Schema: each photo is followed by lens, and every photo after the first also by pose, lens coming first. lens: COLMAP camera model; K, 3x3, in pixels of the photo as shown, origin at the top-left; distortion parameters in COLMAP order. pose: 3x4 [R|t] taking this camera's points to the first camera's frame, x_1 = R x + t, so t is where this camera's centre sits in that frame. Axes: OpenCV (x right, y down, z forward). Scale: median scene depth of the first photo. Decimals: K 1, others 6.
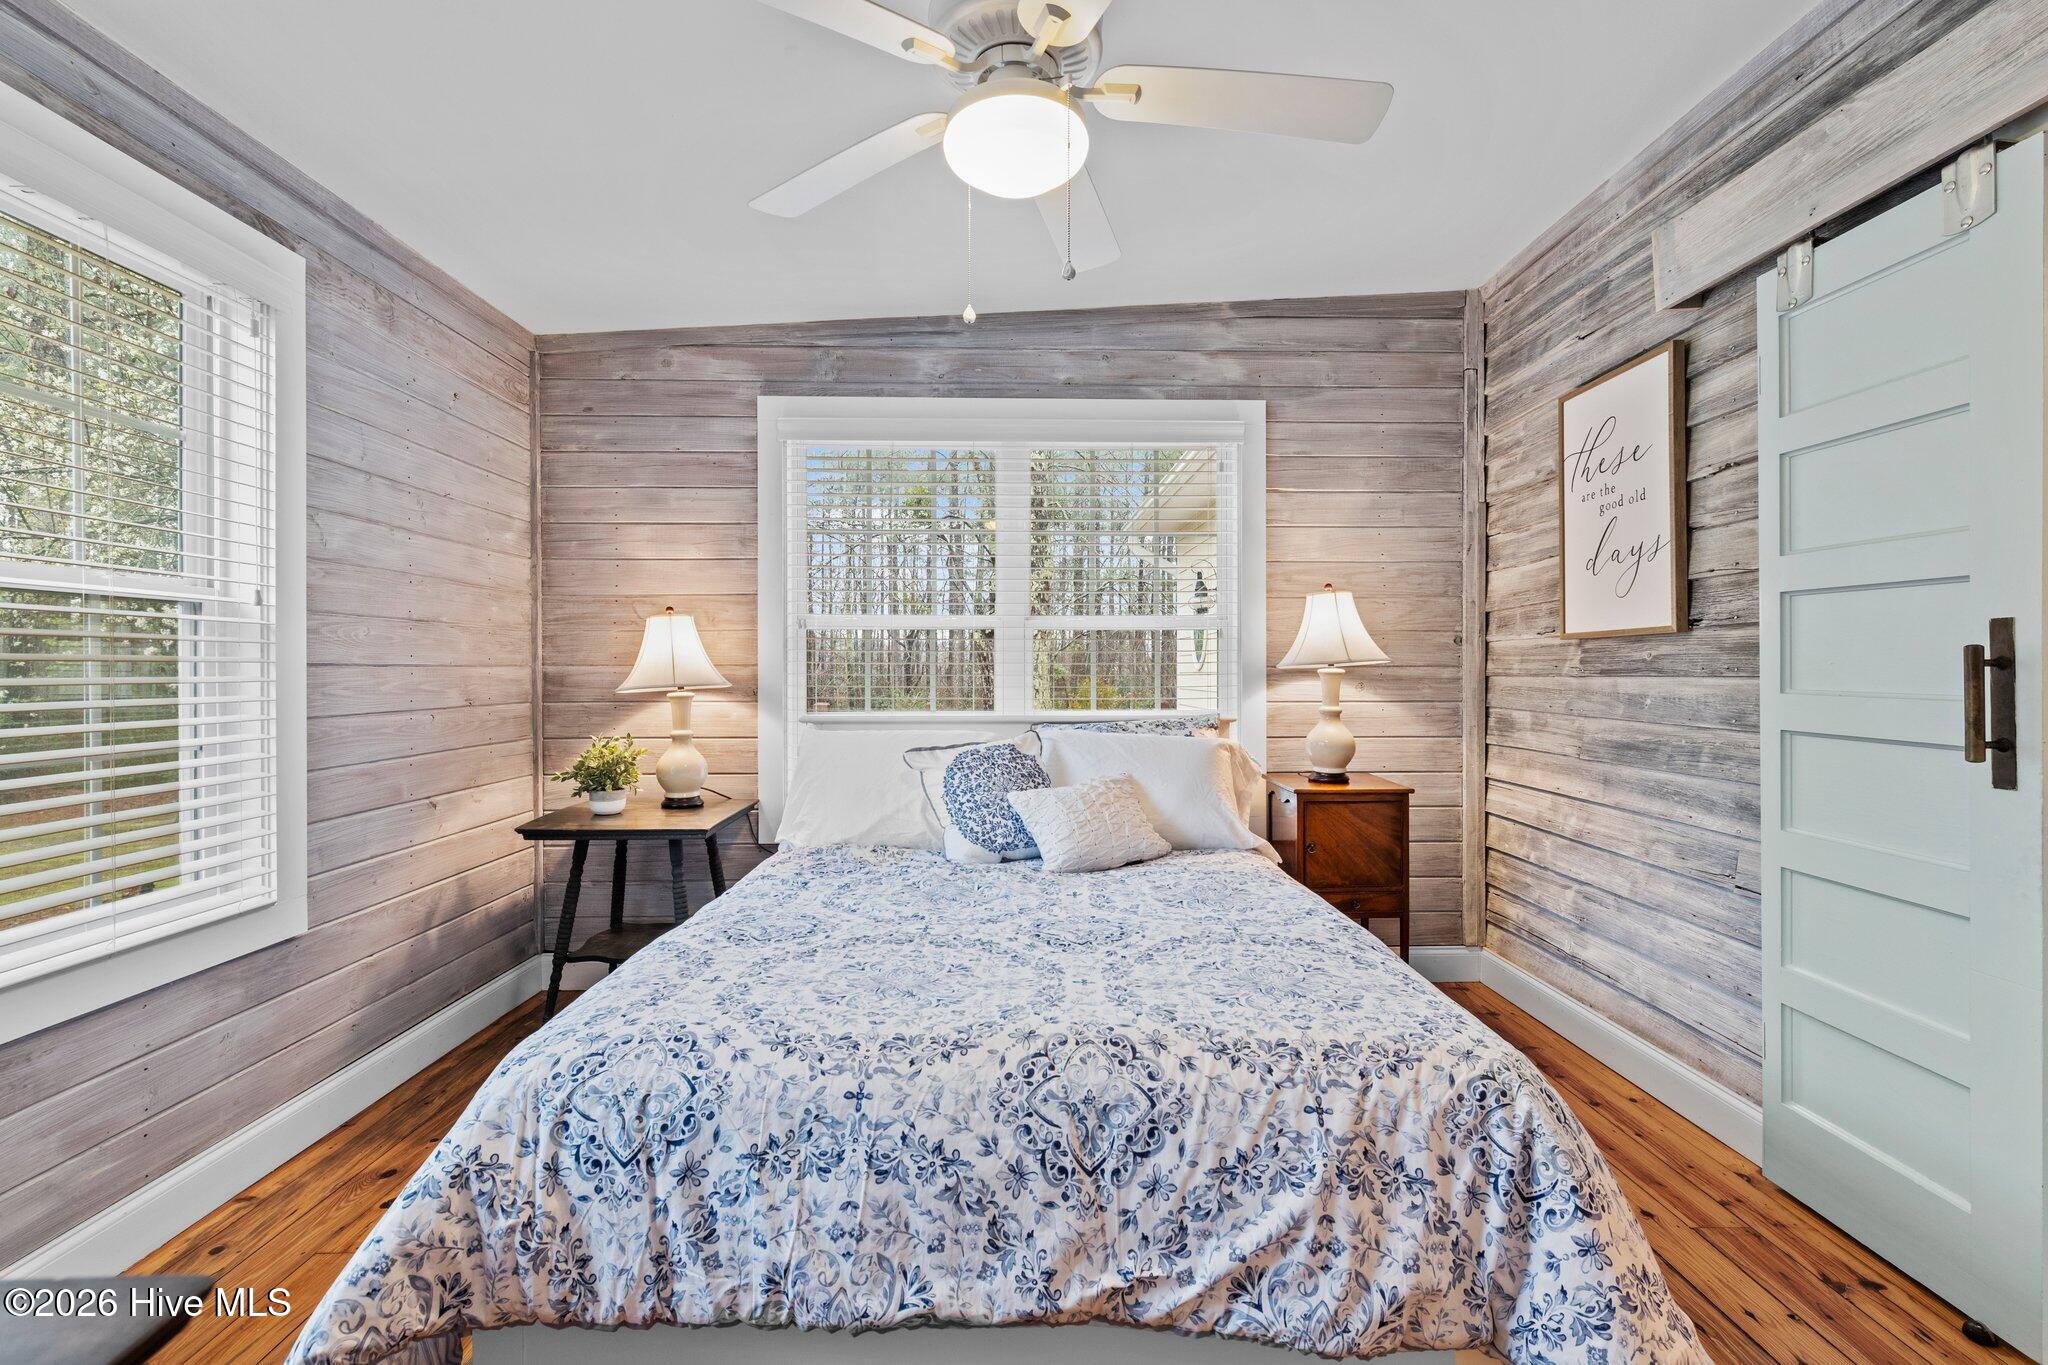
lens RADIAL K [[922.6, 0, 1035.5], [0, 922.6, 678.6], [0, 0, 1]] dist [0.001540, -0.002008]
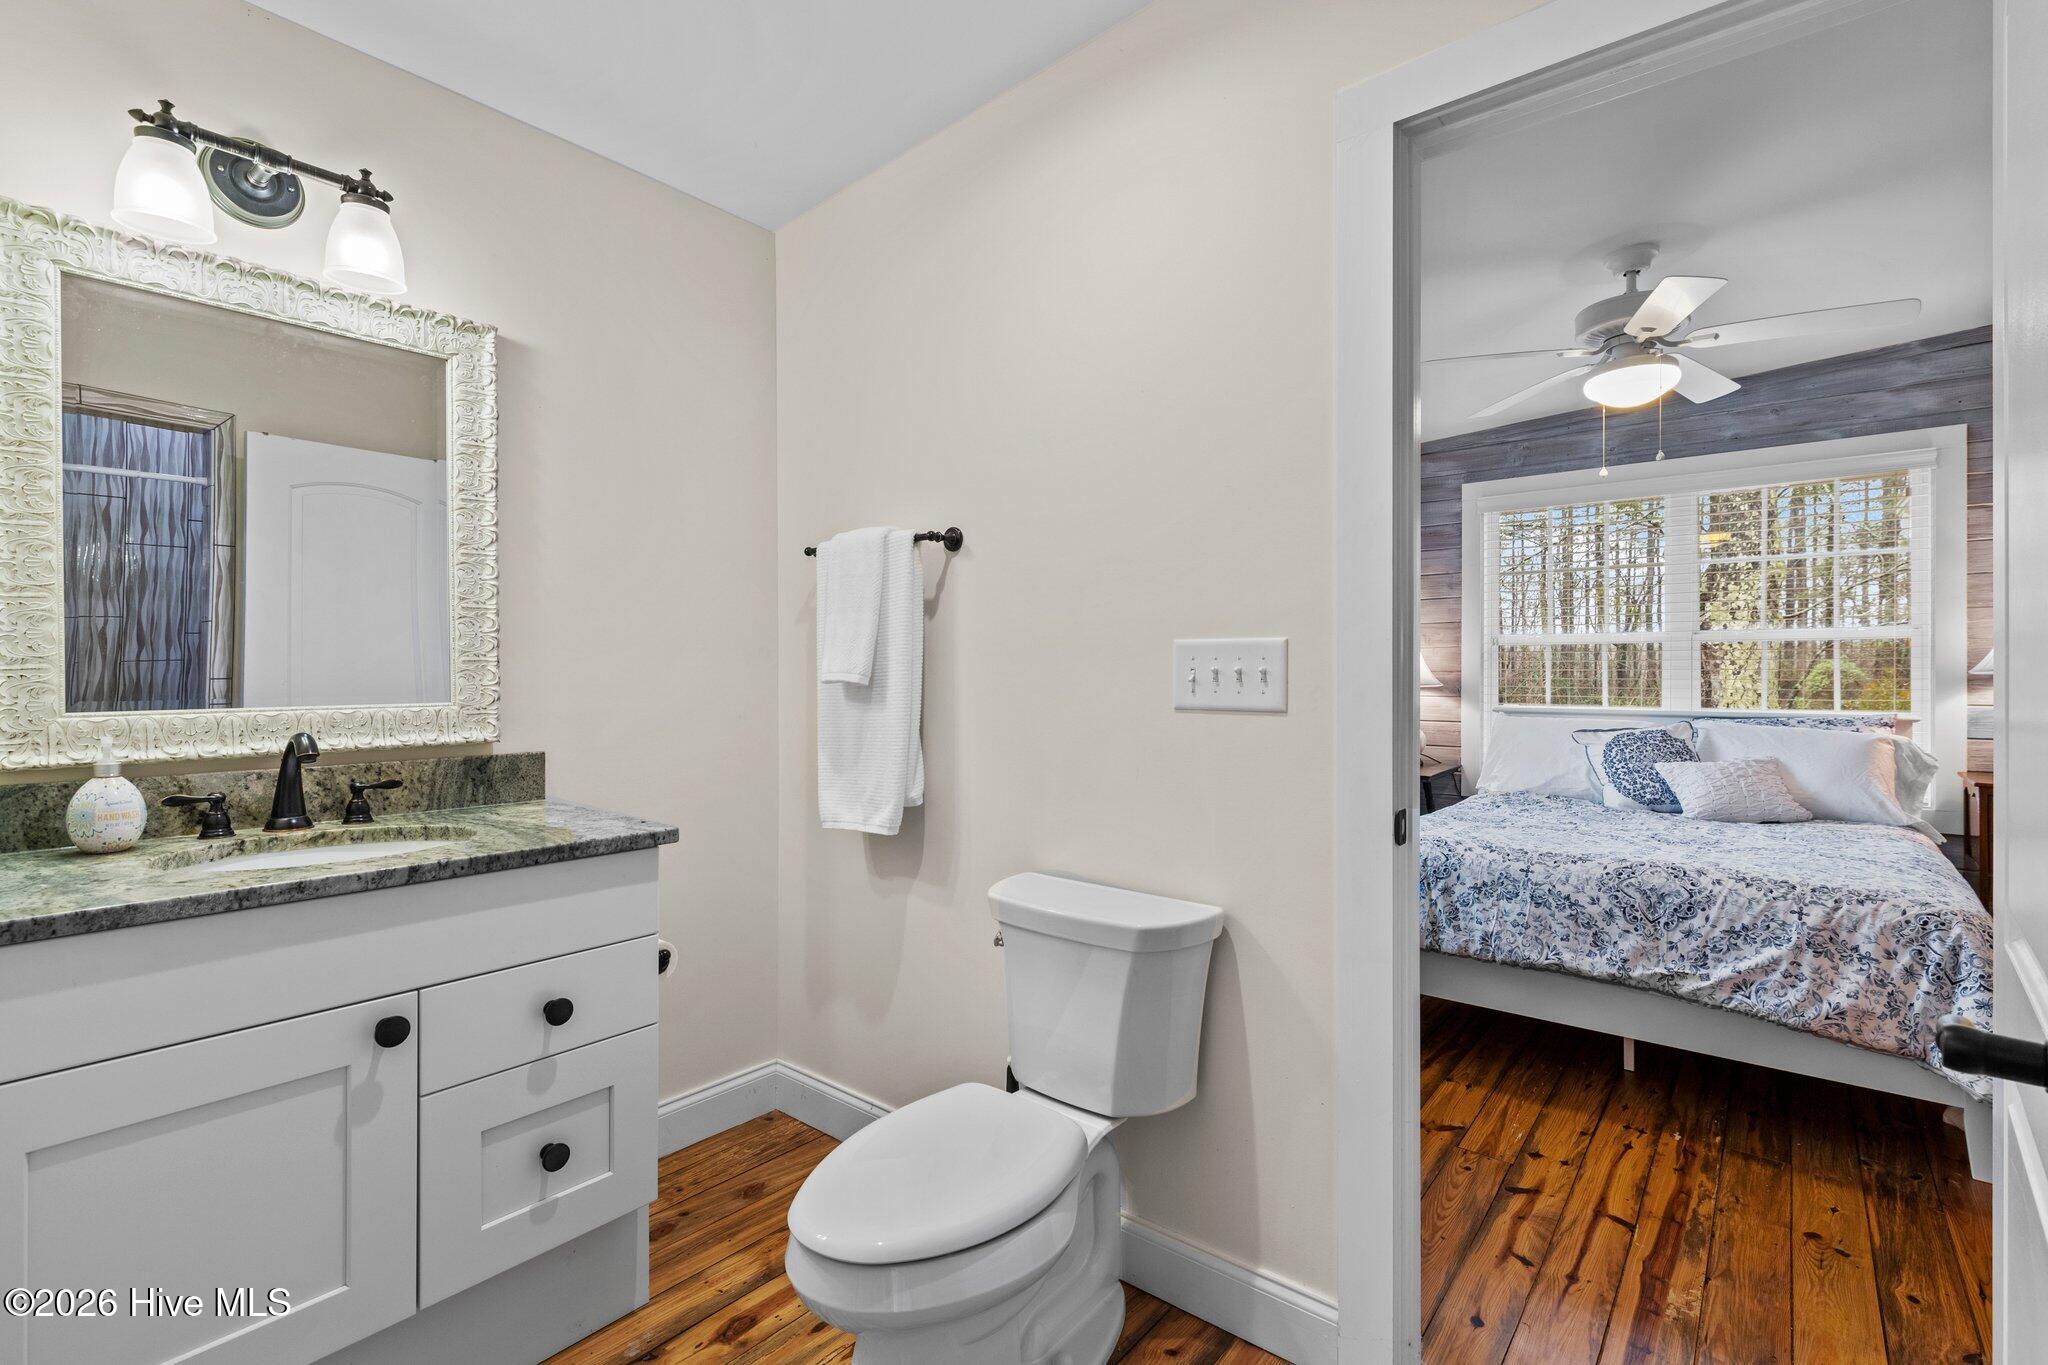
lens RADIAL K [[922.6, 0, 1025.7], [0, 922.6, 676.5], [0, 0, 1]] dist [0.001540, -0.002008]
pose [[0.756892, 0.002977, -0.653533, 0.155213], [-0.005466, 0.999983, -0.001775, -0.000131], [0.653517, 0.004916, 0.756896, -0.659509]]
